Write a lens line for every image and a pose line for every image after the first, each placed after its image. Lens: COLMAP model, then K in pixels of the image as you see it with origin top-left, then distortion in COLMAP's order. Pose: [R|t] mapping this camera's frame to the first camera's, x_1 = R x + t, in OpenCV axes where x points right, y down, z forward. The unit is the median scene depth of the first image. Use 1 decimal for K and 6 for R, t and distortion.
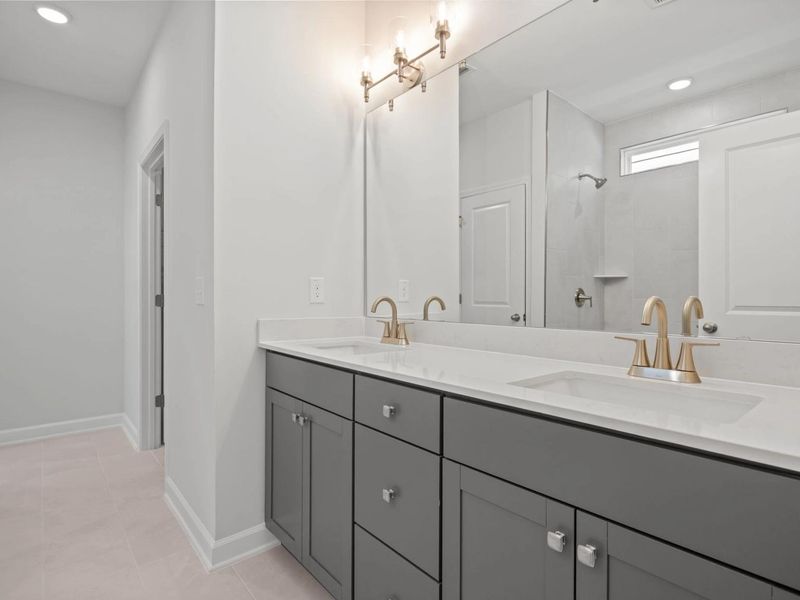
lens RADIAL K [[428.0, 0, 401.1], [0, 428.0, 296.8], [0, 0, 1]] dist [-0.006591, -0.001170]
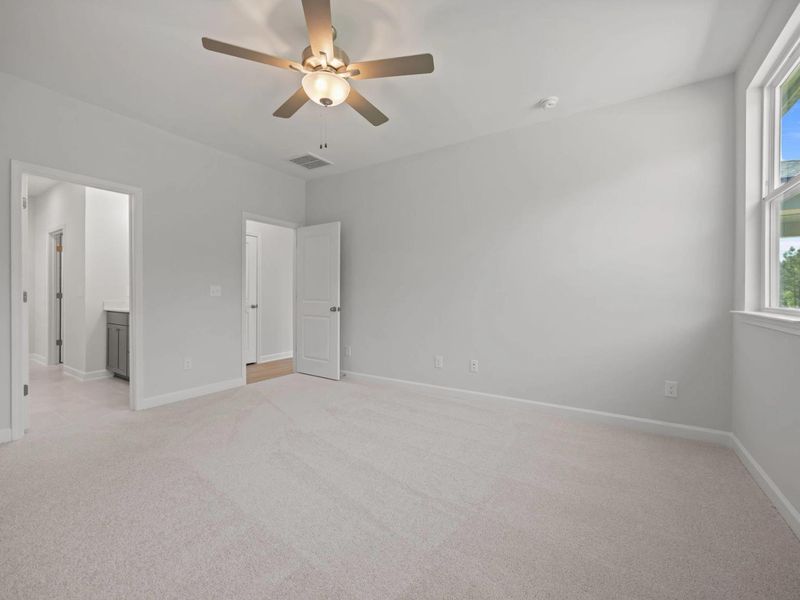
lens RADIAL K [[340.8, 0, 401.1], [0, 340.8, 297.3], [0, 0, 1]] dist [-0.004199, -0.000227]
pose [[0.956246, -0.001470, 0.292562, 0.590384], [0.001537, 0.999999, 0.000001, 0.020772], [-0.292561, 0.000449, 0.956247, -1.154309]]
